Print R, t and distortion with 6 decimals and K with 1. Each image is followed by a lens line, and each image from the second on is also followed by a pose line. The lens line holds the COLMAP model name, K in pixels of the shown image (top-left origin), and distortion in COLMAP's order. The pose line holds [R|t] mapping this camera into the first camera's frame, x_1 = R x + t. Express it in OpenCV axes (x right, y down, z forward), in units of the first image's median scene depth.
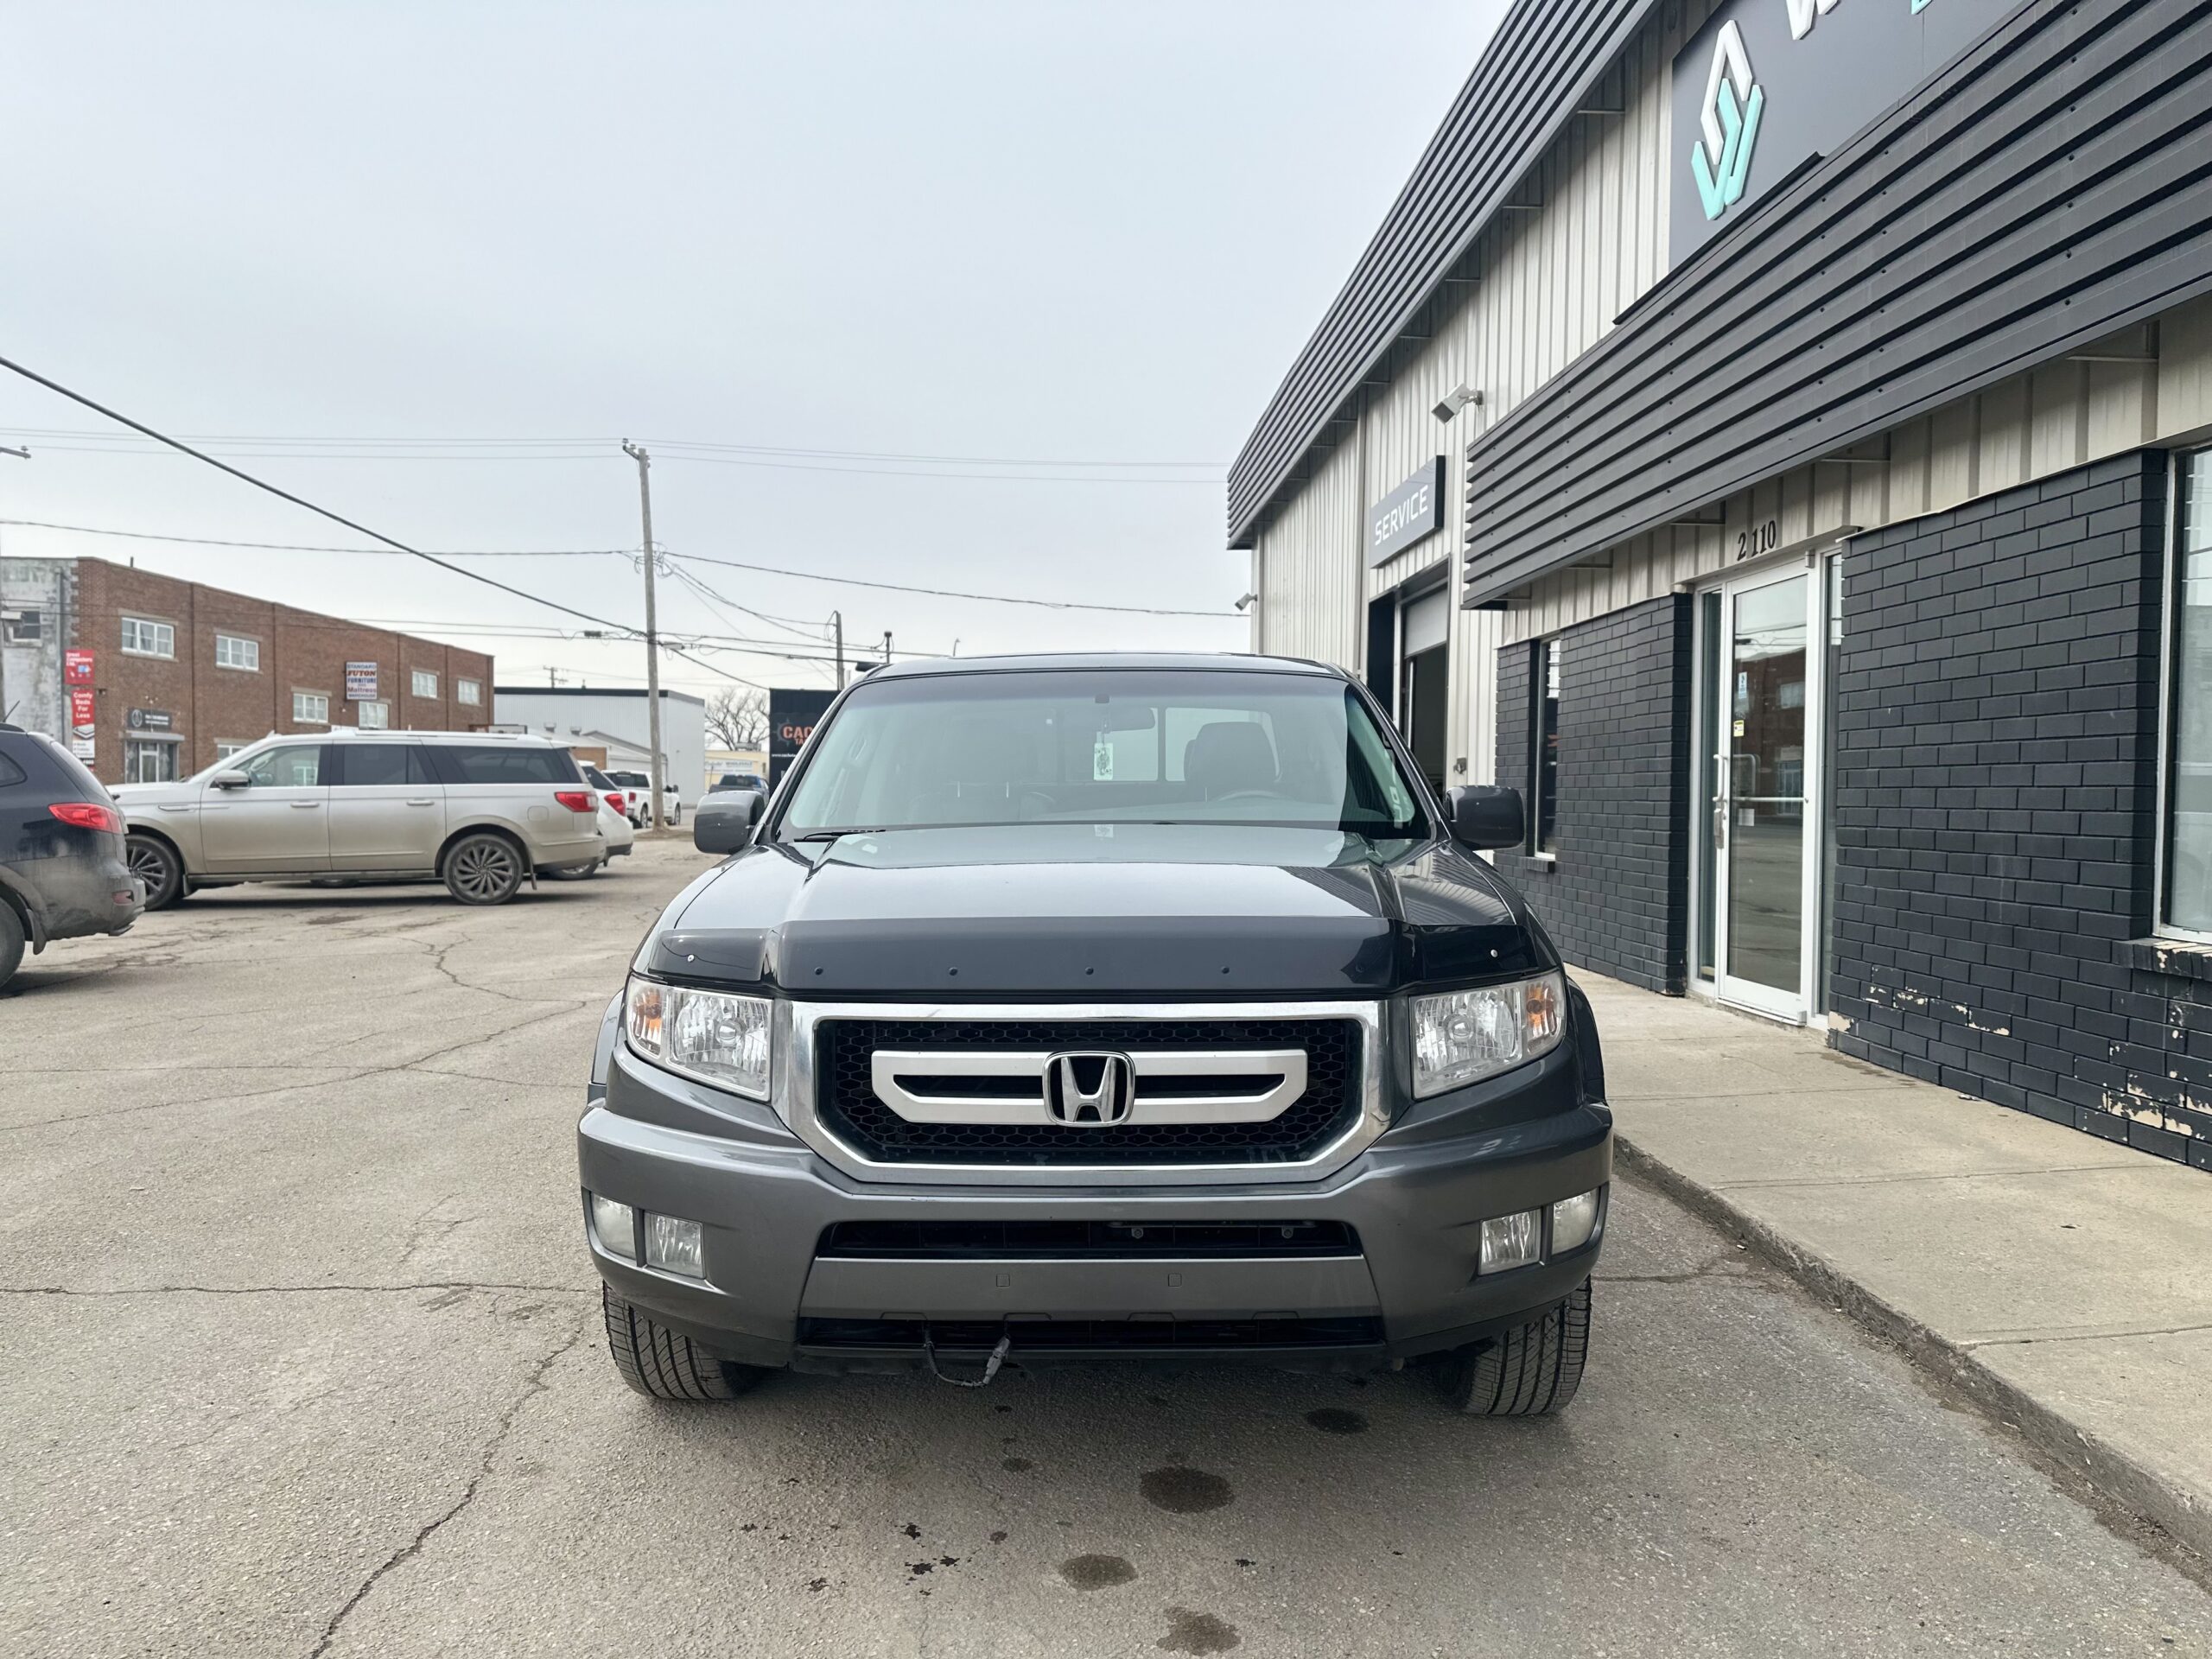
lens RADIAL K [[1555.7, 0, 1101.3], [0, 1555.7, 828.4], [0, 0, 1]] dist [0.105578, -0.129183]
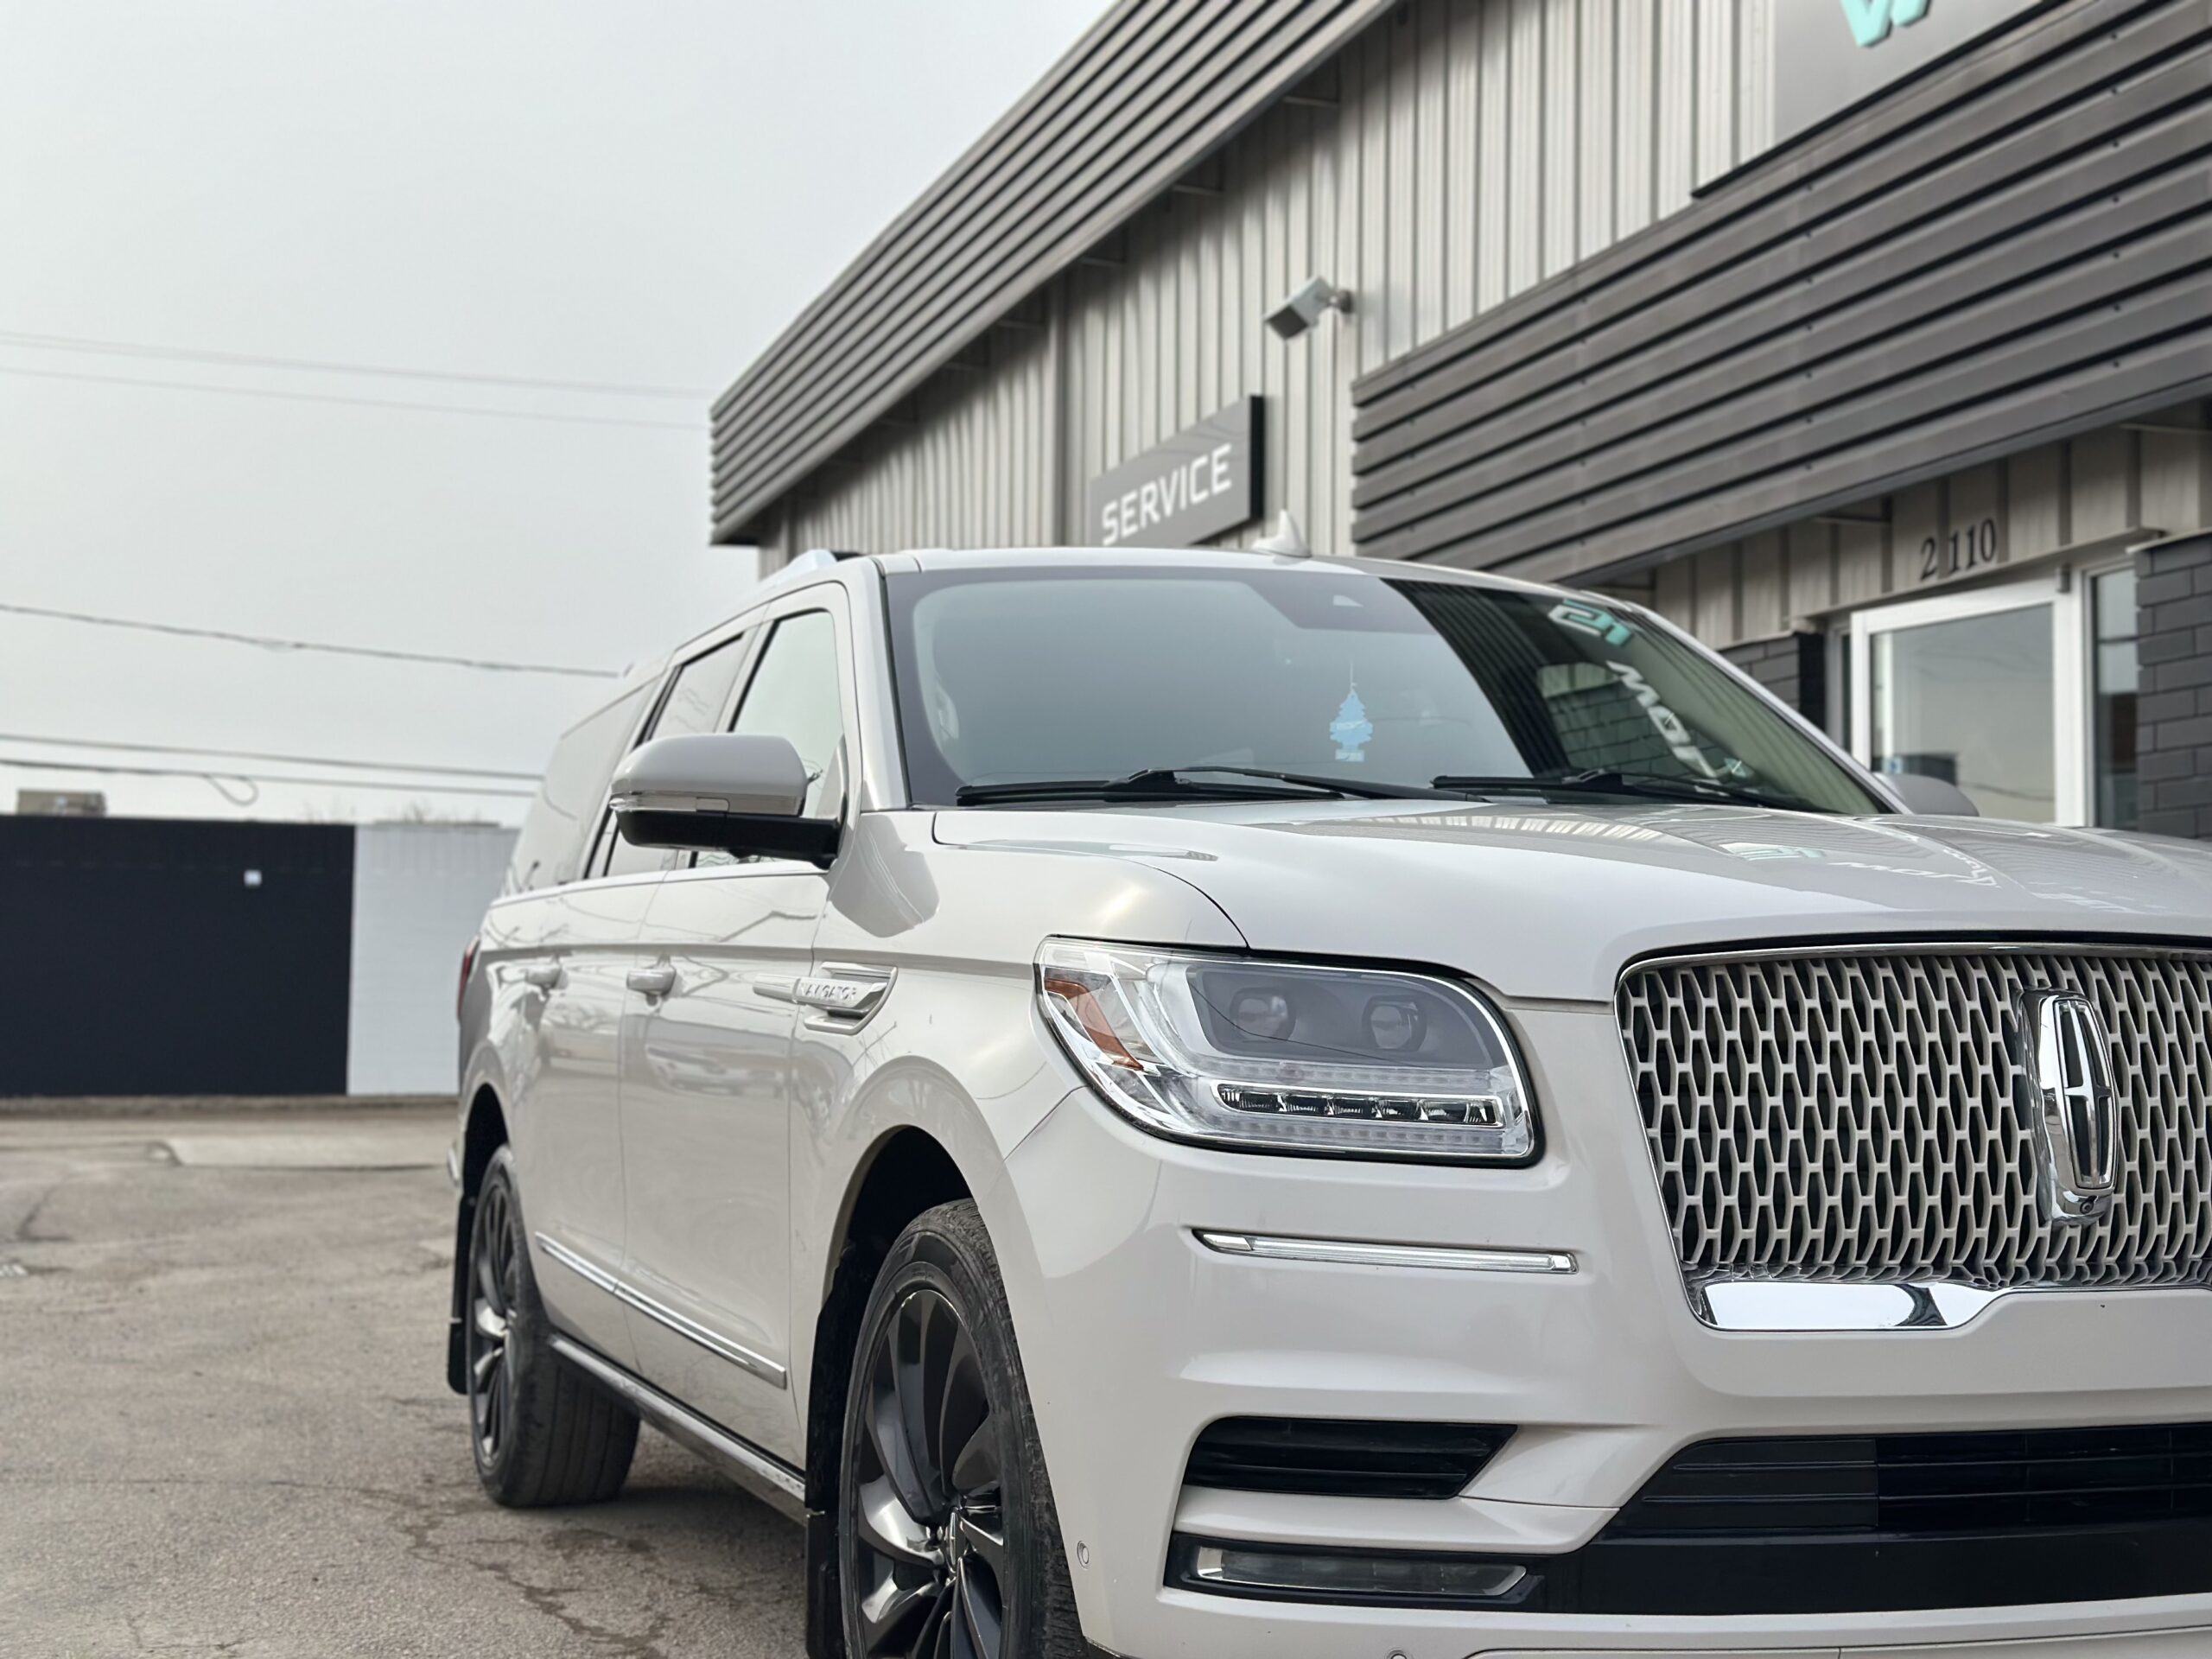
lens RADIAL K [[3101.7, 0, 1101.7], [0, 3101.7, 784.9], [0, 0, 1]] dist [0.395890, -1.154561]
pose [[0.959666, 0.022887, 0.280210, -0.249220], [0.007180, 0.994360, -0.105810, 0.041191], [-0.281052, 0.103554, 0.954089, -0.100048]]
